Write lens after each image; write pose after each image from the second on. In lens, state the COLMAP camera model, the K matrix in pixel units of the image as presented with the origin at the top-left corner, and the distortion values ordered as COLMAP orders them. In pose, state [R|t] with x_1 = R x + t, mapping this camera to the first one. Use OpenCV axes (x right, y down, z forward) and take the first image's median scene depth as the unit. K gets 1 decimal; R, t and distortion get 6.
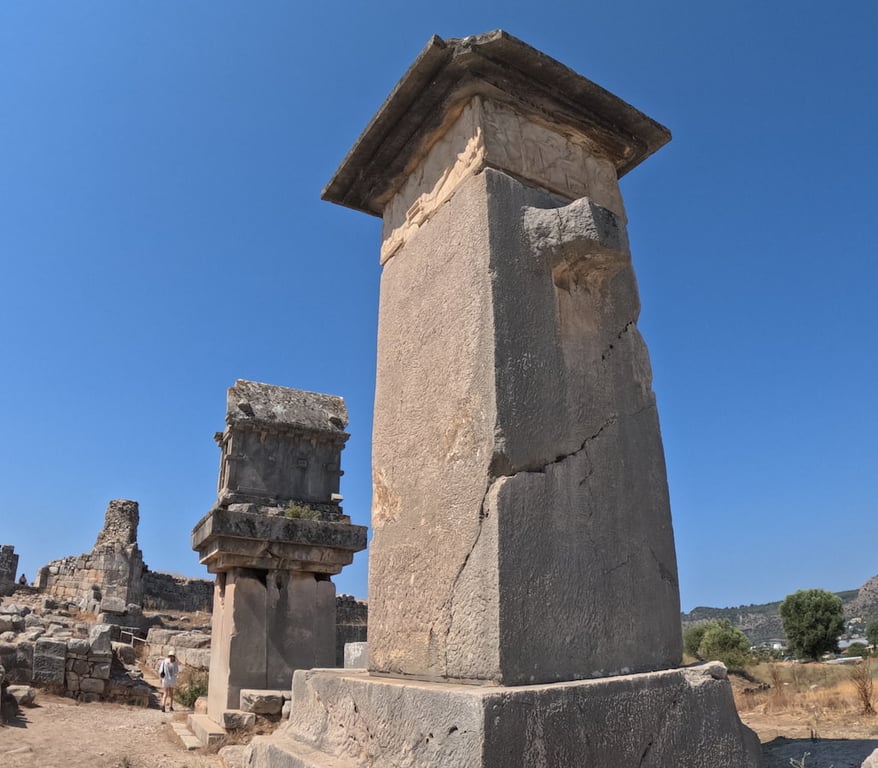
lens RADIAL K [[625.9, 0, 439.0], [0, 625.9, 384.0], [0, 0, 1]] dist [-0.202501, 0.002936]
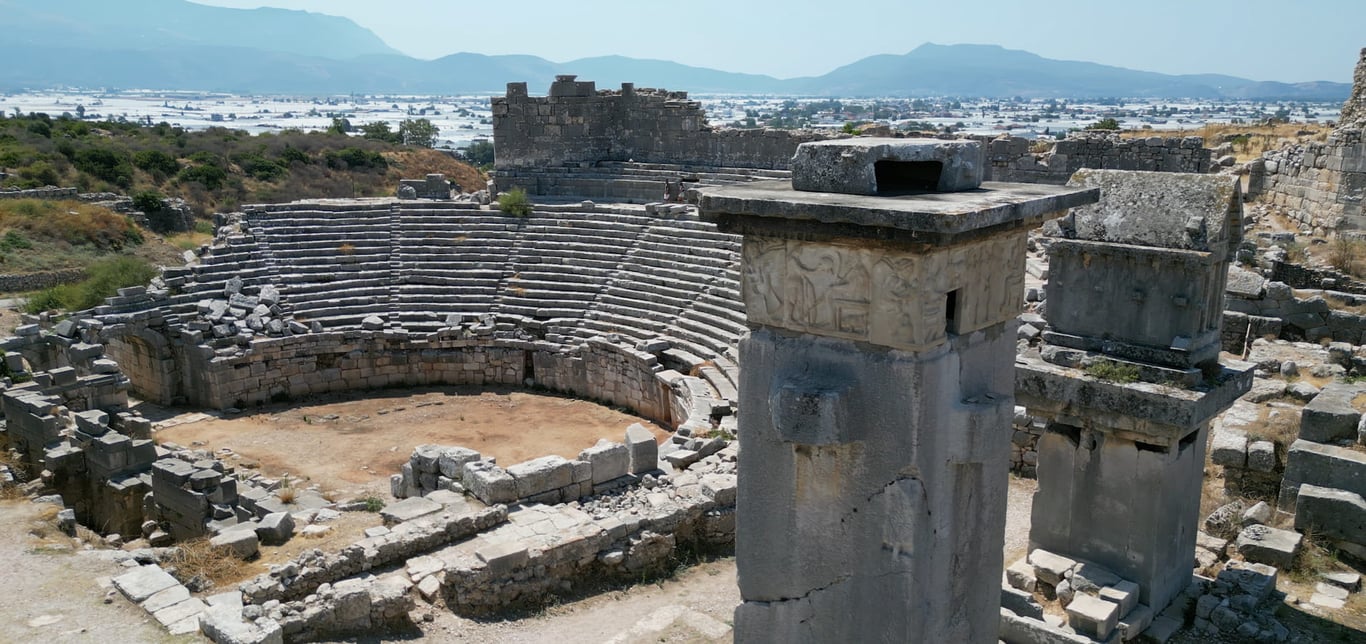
lens RADIAL K [[910.4, 0, 683.0], [0, 910.4, 322.0], [0, 0, 1]] dist [0.001908, 0.002163]
pose [[0.339437, 0.177244, -0.923779, 0.720918], [0.341726, 0.891748, 0.296663, -0.418867], [0.876360, -0.416378, 0.242123, 0.241457]]
